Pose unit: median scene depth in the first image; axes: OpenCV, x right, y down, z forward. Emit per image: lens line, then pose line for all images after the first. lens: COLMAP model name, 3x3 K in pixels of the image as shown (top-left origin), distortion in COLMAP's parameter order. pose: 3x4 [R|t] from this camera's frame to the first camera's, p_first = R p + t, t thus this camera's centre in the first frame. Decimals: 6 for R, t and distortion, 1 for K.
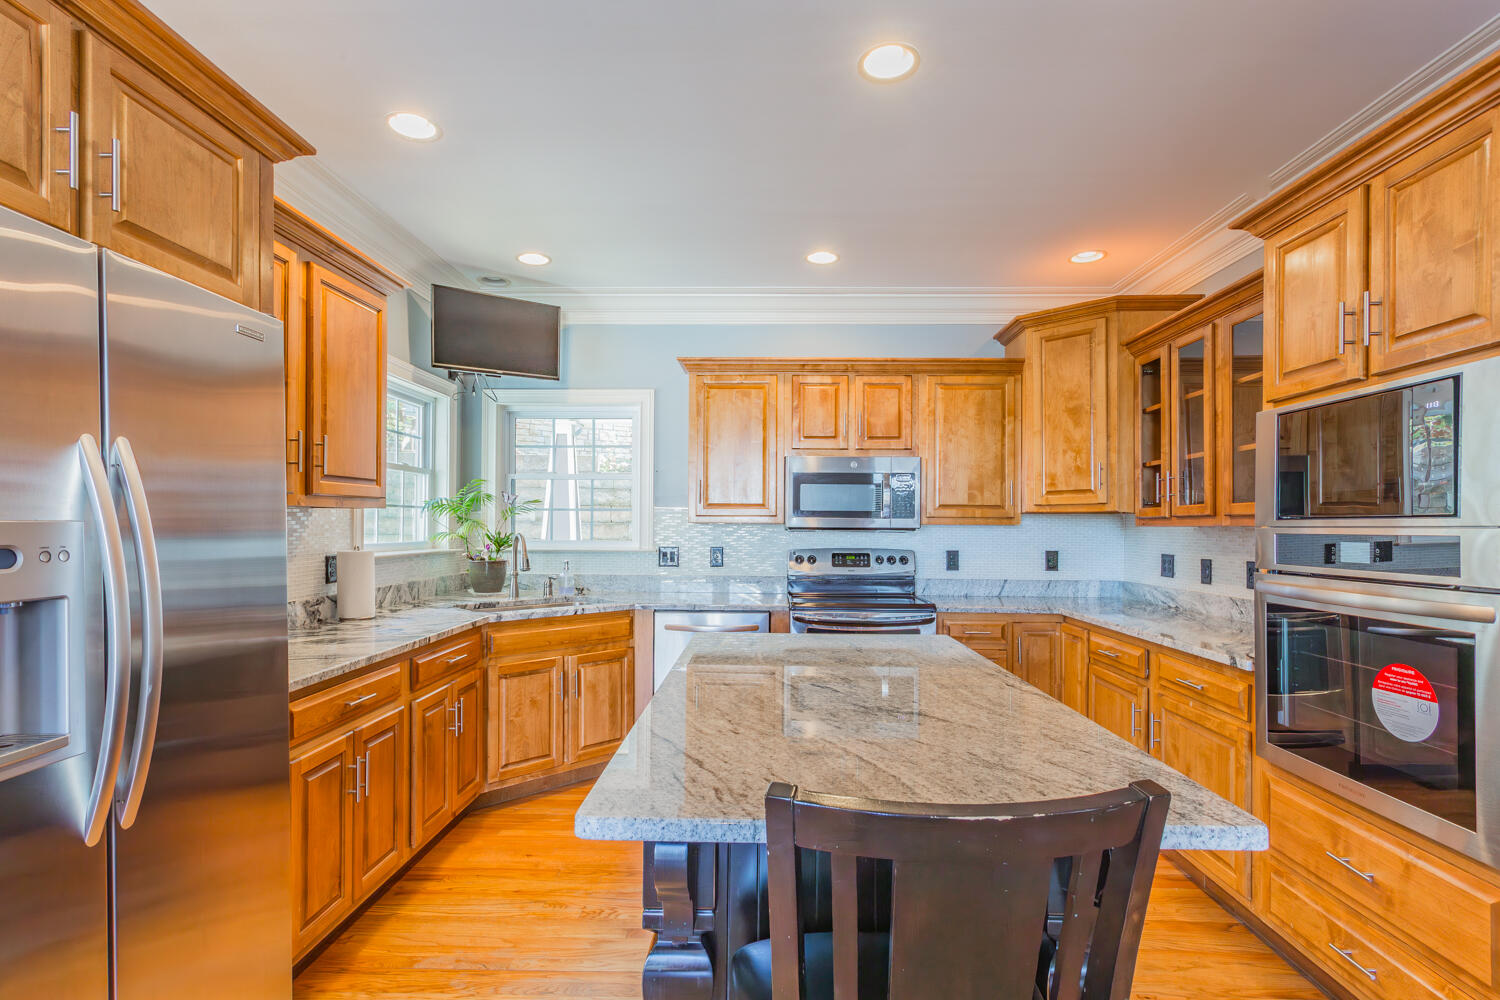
lens RADIAL K [[731.1, 0, 764.4], [0, 731.1, 526.0], [0, 0, 1]] dist [0.000781, 0.001617]
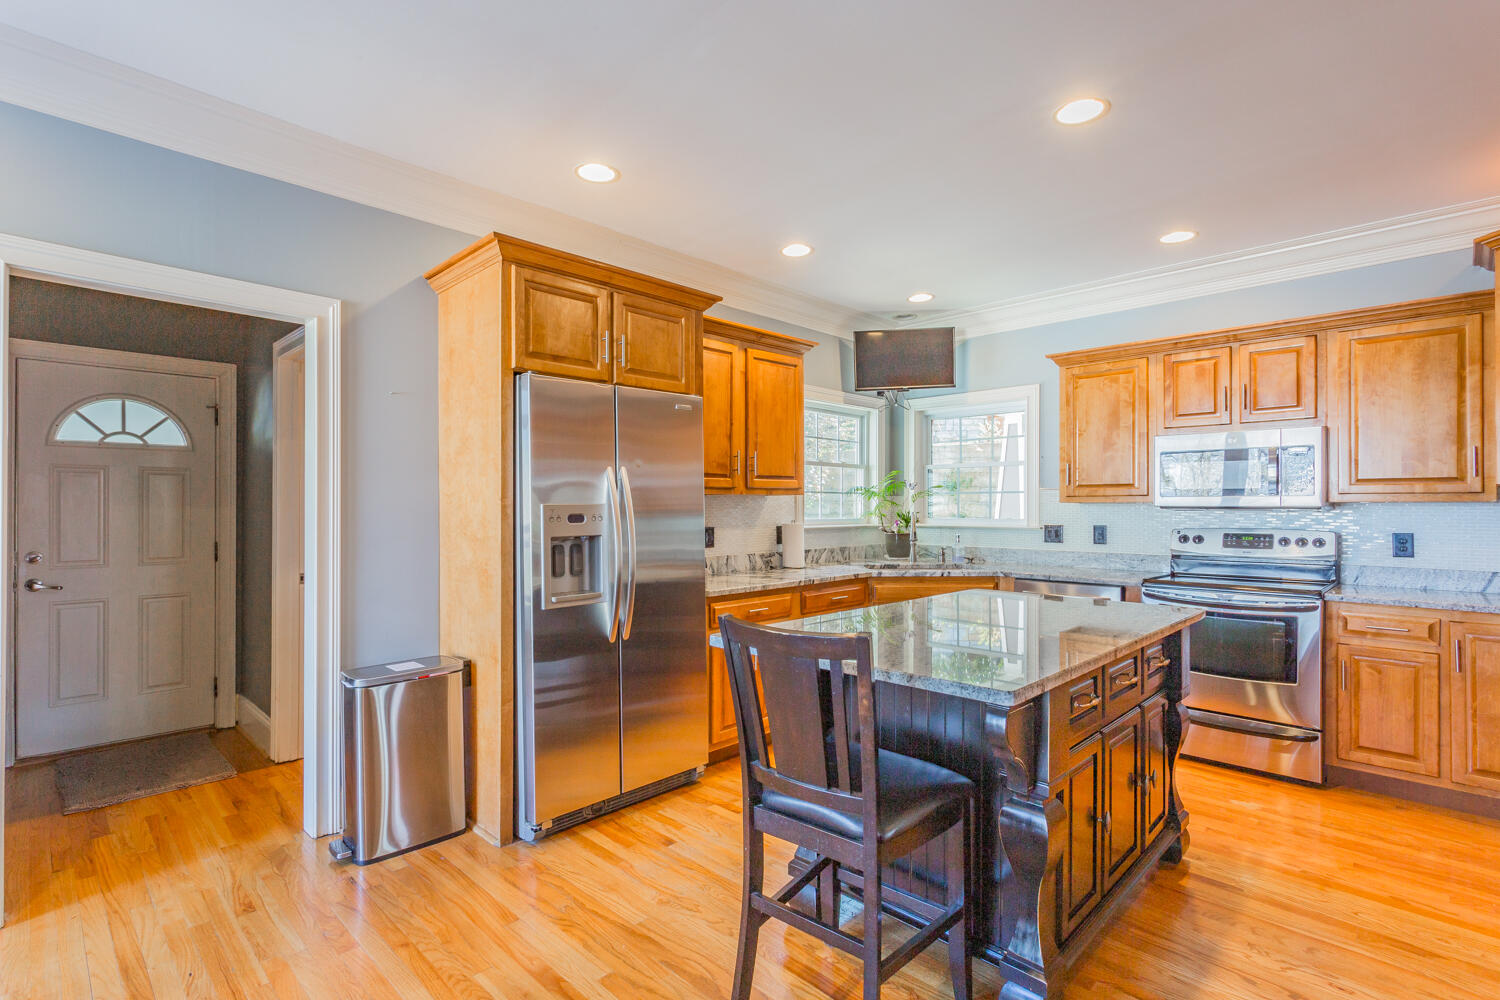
lens RADIAL K [[731.1, 0, 744.8], [0, 731.1, 503.8], [0, 0, 1]] dist [0.000781, 0.001617]
pose [[0.725900, -0.008824, -0.687744, 0.310388], [0.003887, 0.999954, -0.008727, 0.004891], [0.687790, 0.003662, 0.725901, -0.126405]]
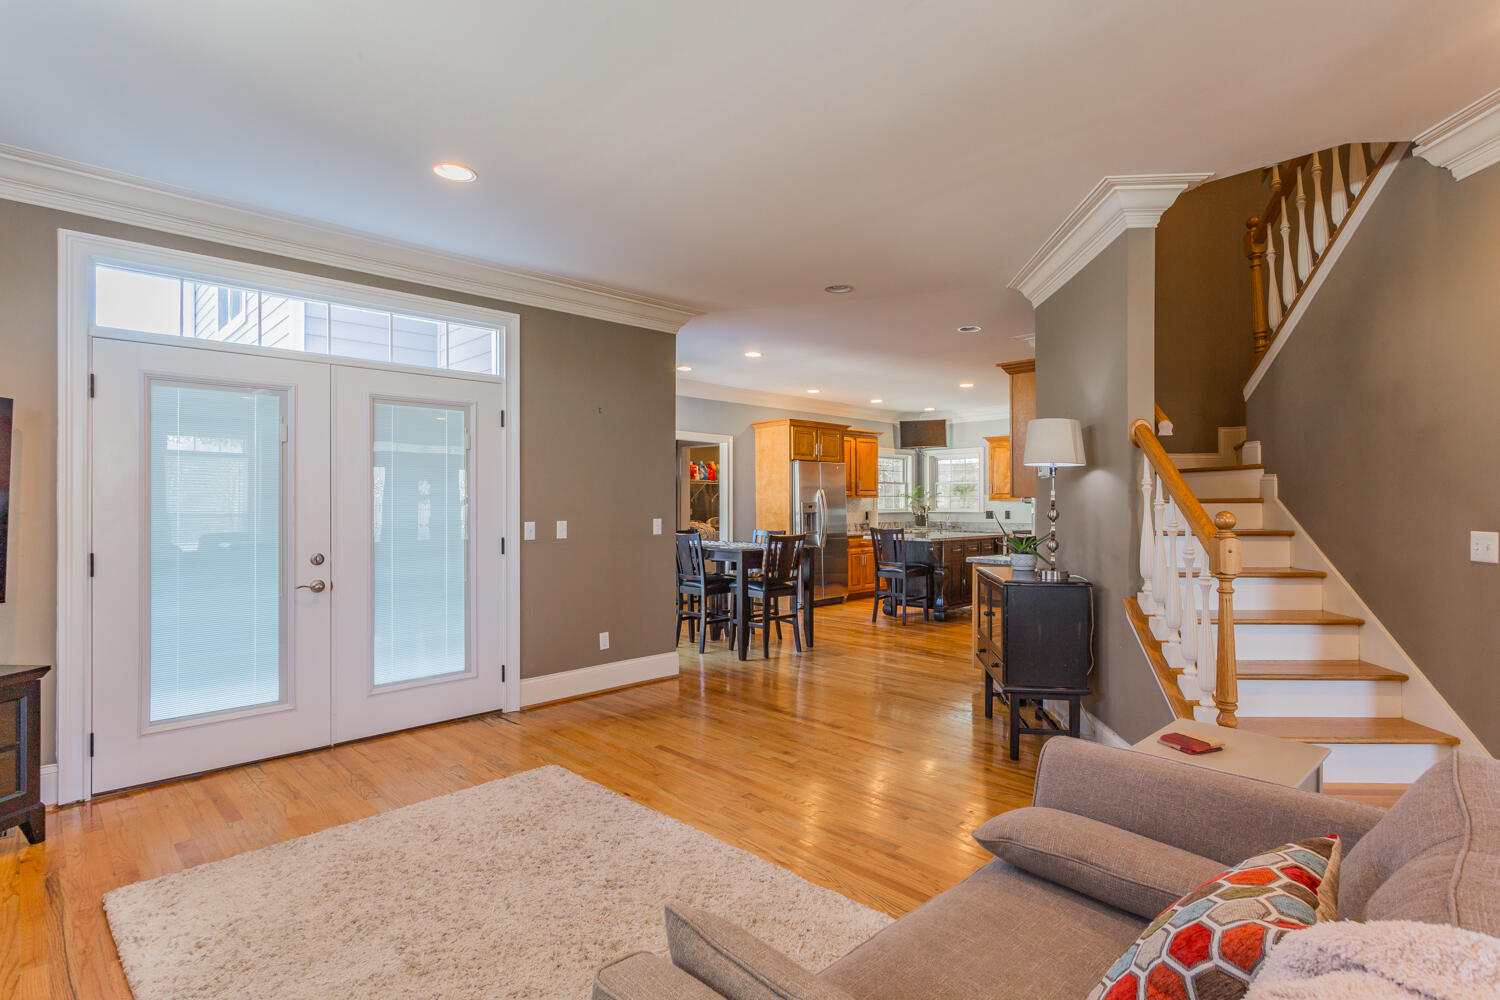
lens RADIAL K [[731.1, 0, 796.9], [0, 731.1, 497.2], [0, 0, 1]] dist [0.000781, 0.001617]
pose [[0.733417, -0.014097, -0.679632, 1.139858], [0.007438, 0.999892, -0.012713, 0.010418], [0.679738, 0.004269, 0.733443, -1.325513]]
